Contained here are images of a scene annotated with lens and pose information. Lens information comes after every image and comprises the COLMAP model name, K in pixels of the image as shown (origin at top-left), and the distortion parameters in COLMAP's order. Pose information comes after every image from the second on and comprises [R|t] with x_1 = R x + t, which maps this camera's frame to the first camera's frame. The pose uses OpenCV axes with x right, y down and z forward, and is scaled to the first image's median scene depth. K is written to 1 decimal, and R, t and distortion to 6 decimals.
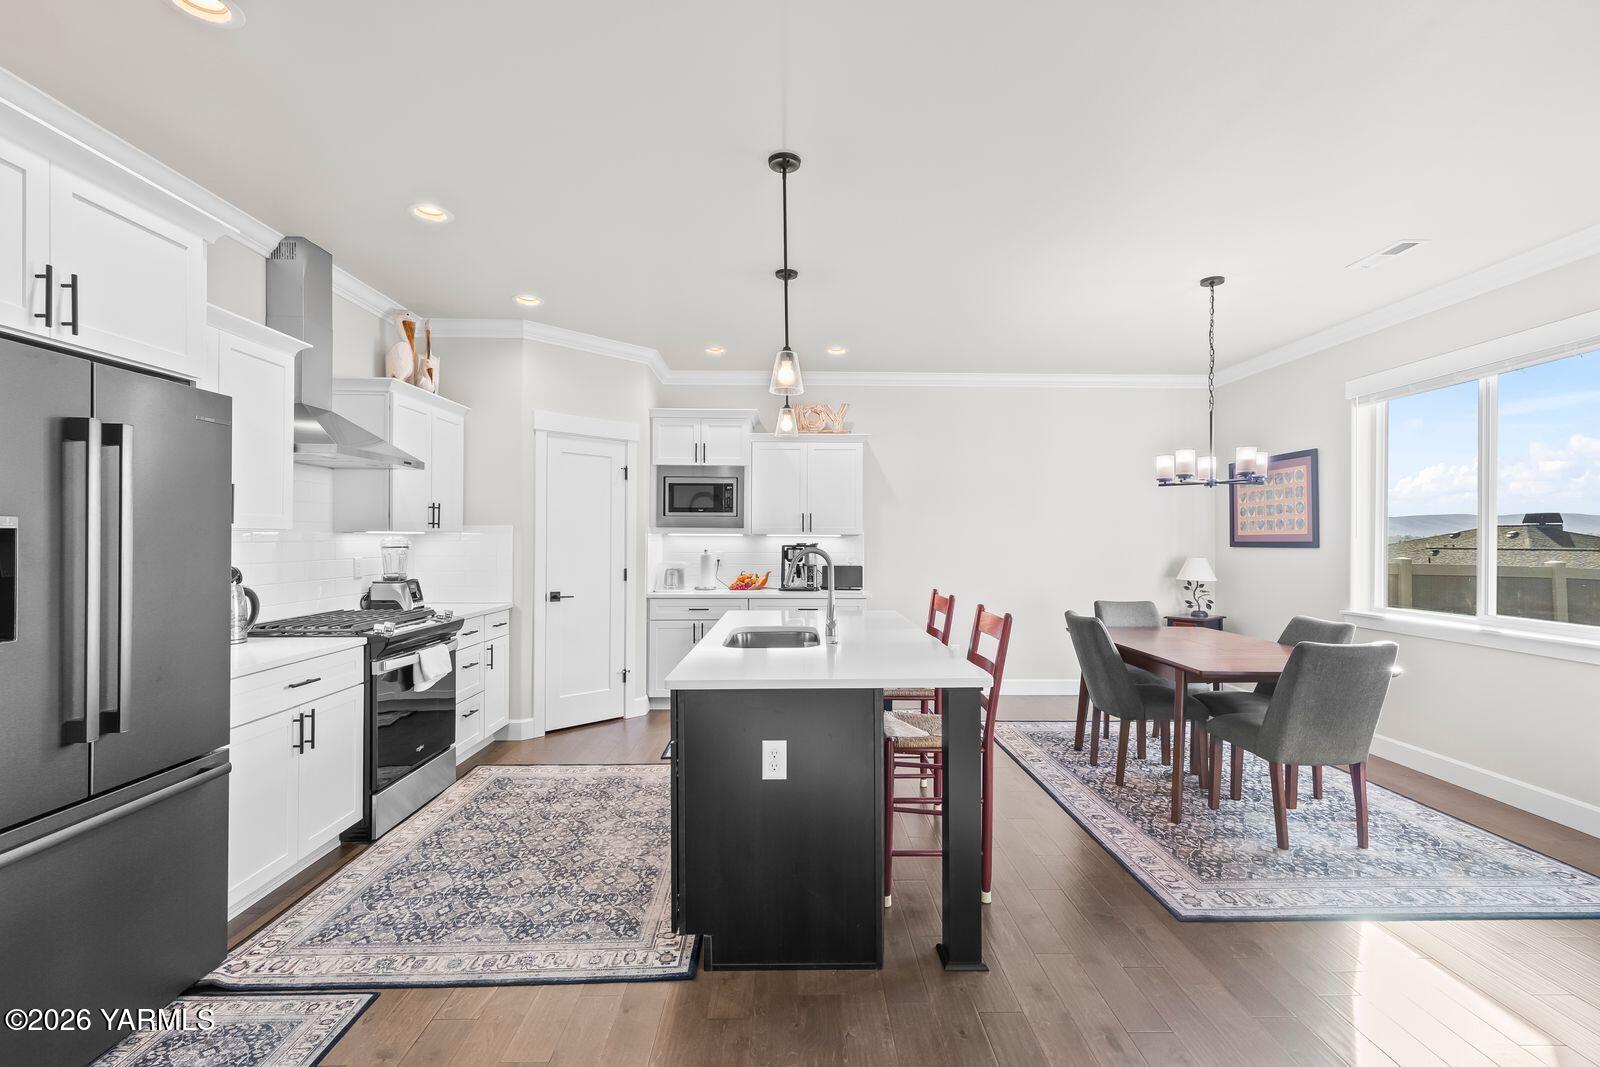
lens RADIAL K [[718.1, 0, 806.2], [0, 718.1, 541.5], [0, 0, 1]] dist [0.002297, 0.000659]
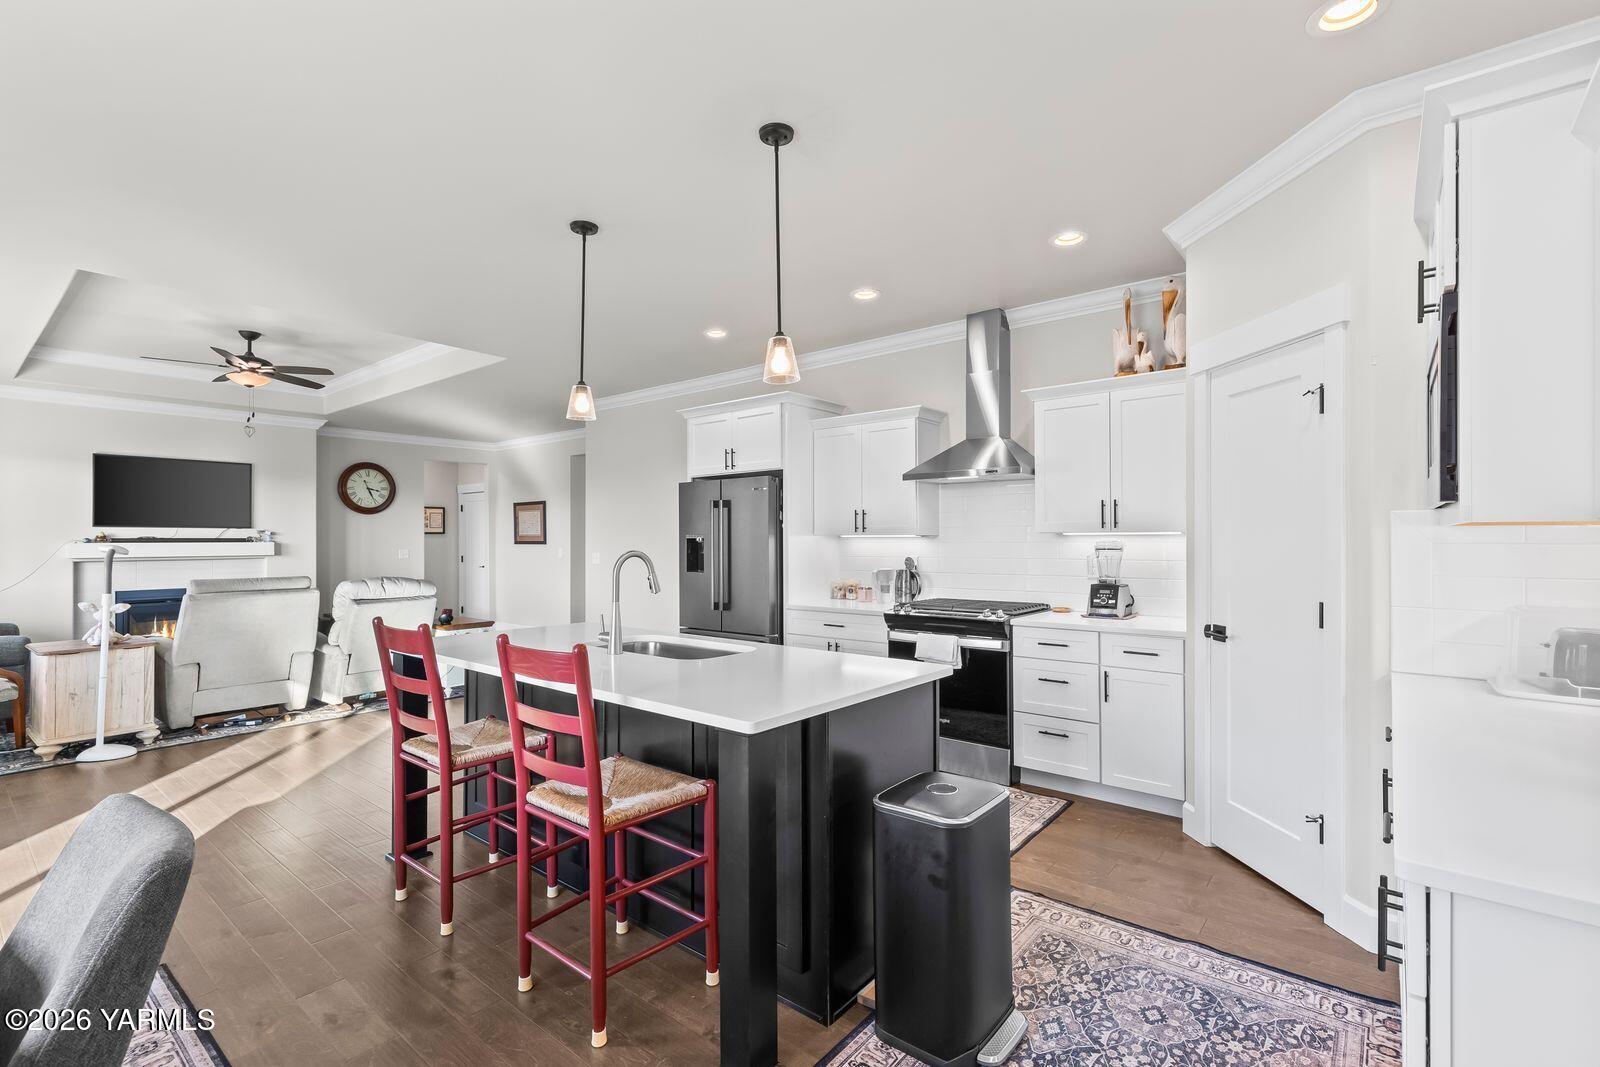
lens RADIAL K [[718.1, 0, 806.2], [0, 718.1, 541.5], [0, 0, 1]] dist [0.002297, 0.000659]
pose [[-0.647283, 0.000640, -0.762249, 0.388878], [-0.001697, 0.999996, 0.002281, -0.003681], [0.762248, 0.002770, -0.647280, 1.242599]]
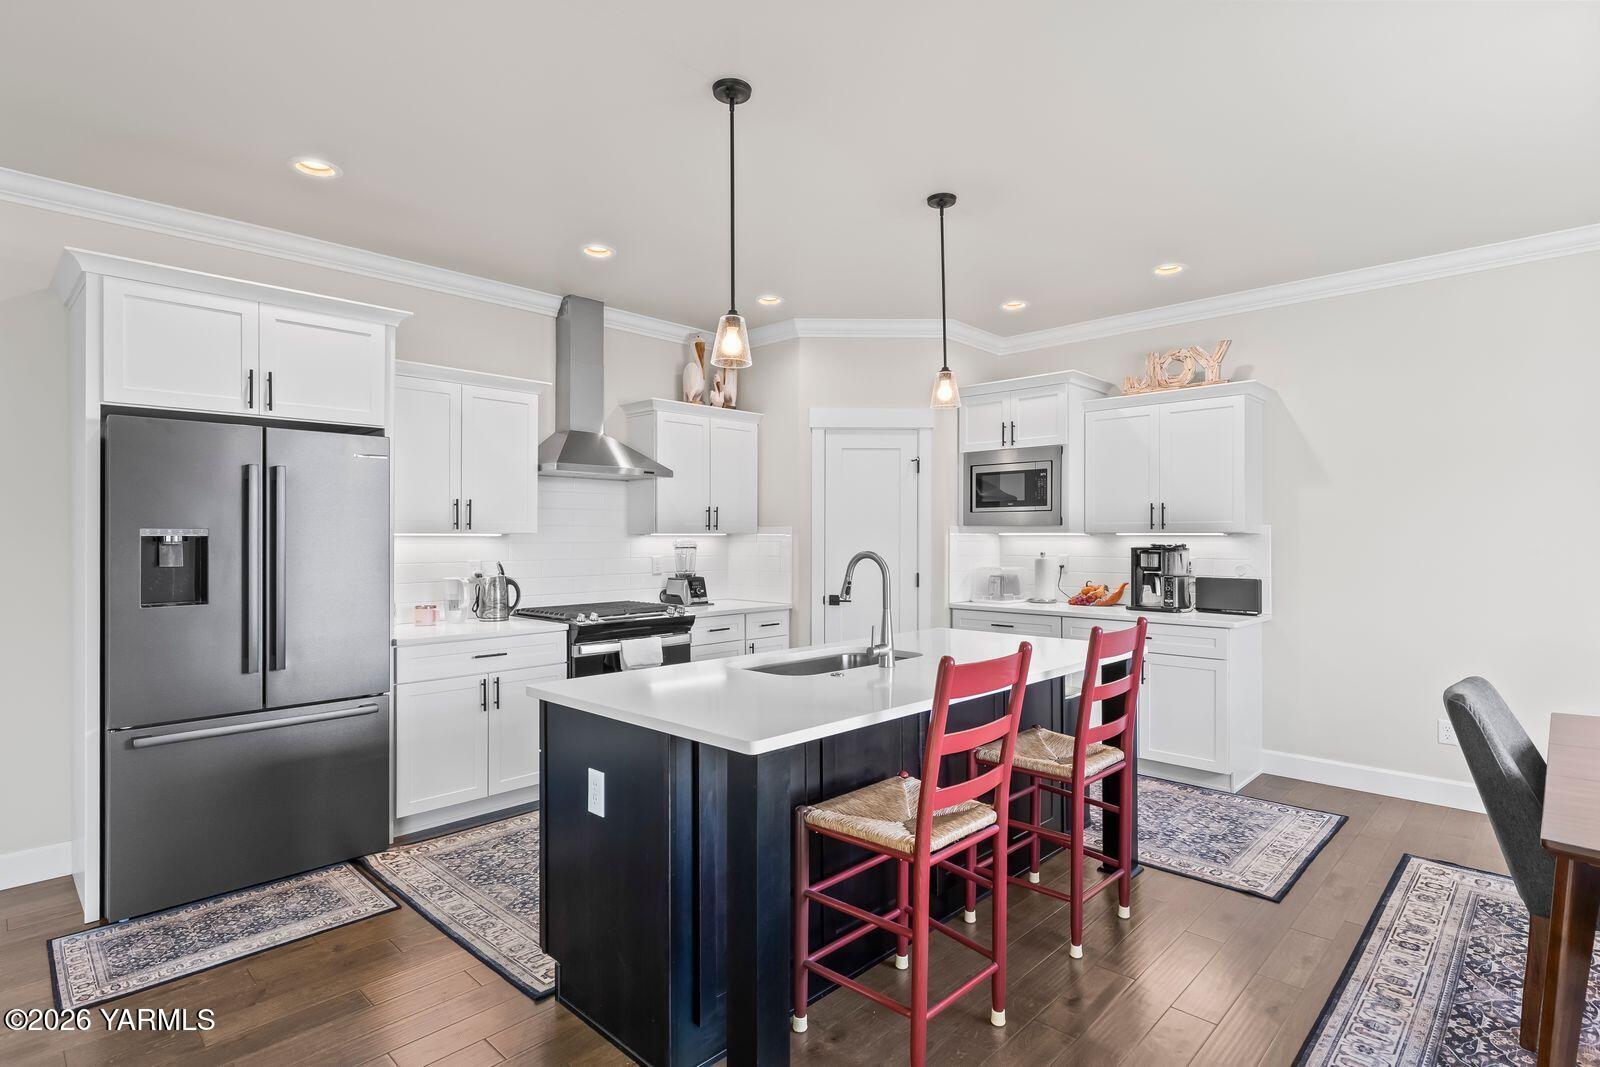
lens RADIAL K [[801.1, 0, 804.5], [0, 801.1, 539.7], [0, 0, 1]] dist [0.000128, -0.000403]
pose [[0.705861, -0.003771, -0.708340, 0.414935], [0.001402, 0.999991, -0.003927, 0.000112], [0.708349, 0.001779, 0.705861, 0.242876]]
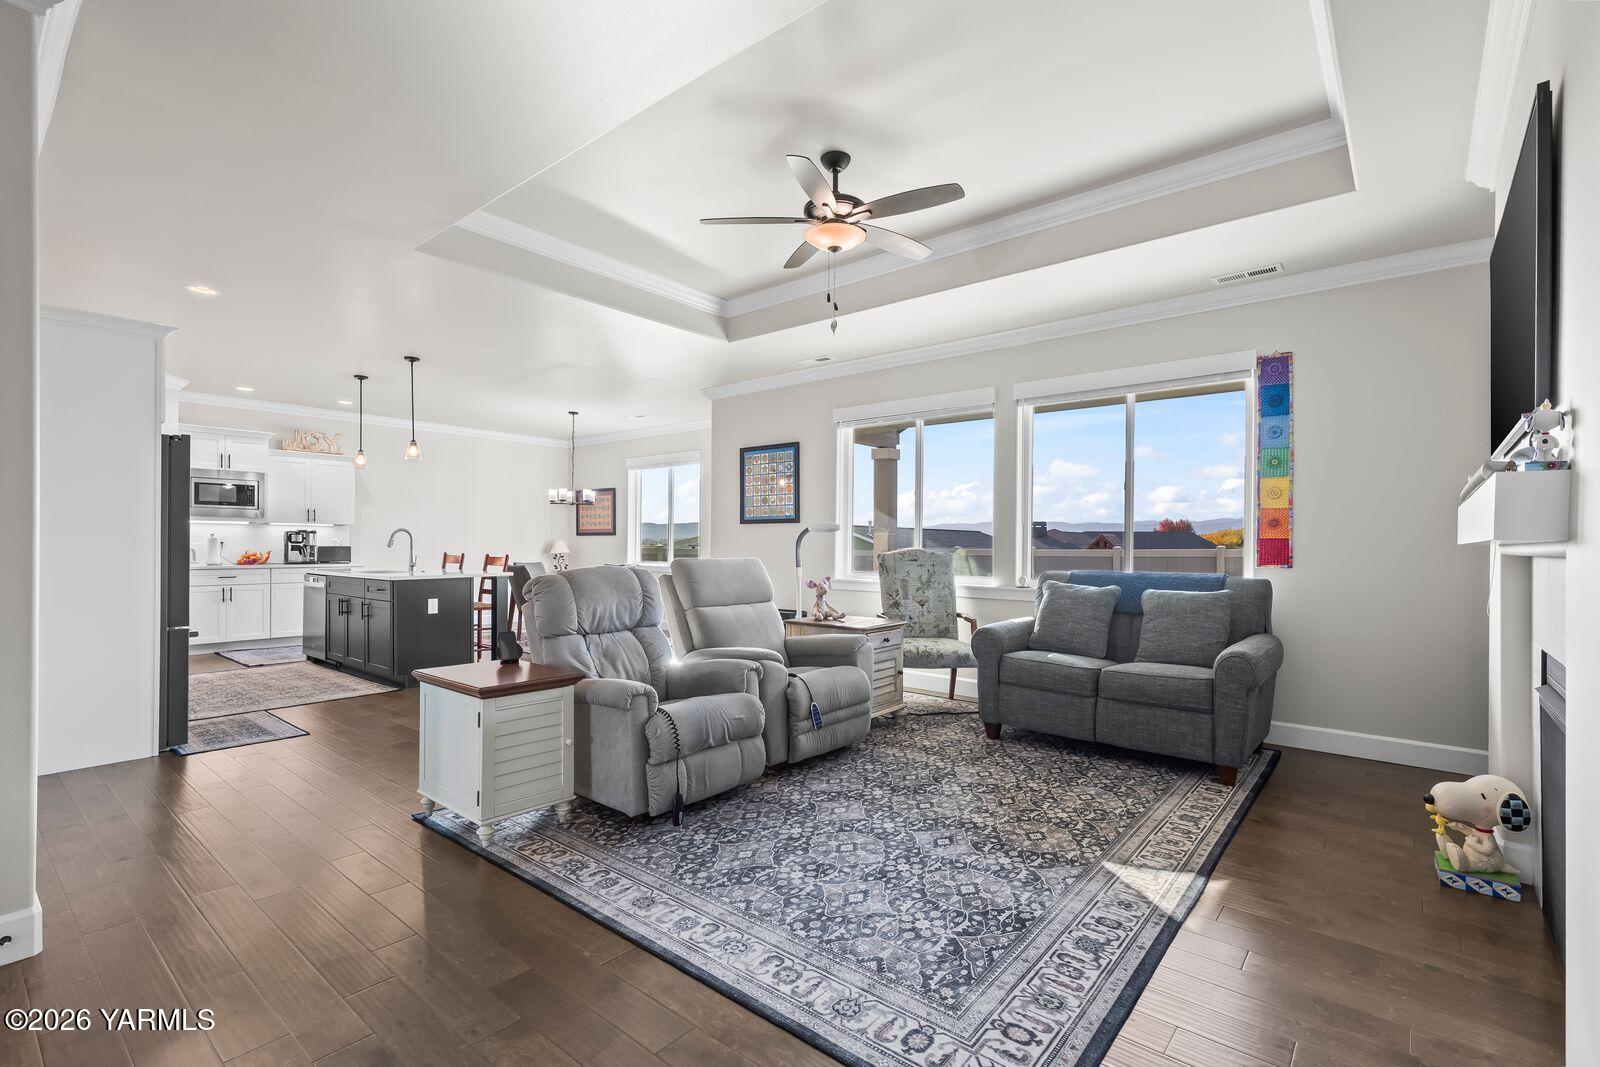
lens RADIAL K [[718.1, 0, 806.2], [0, 718.1, 541.5], [0, 0, 1]] dist [0.002297, 0.000659]
pose [[0.649968, 0.004296, 0.759950, -0.578482], [-0.003013, 0.999991, -0.003075, 0.035097], [-0.759956, -0.000291, 0.649975, -0.876670]]
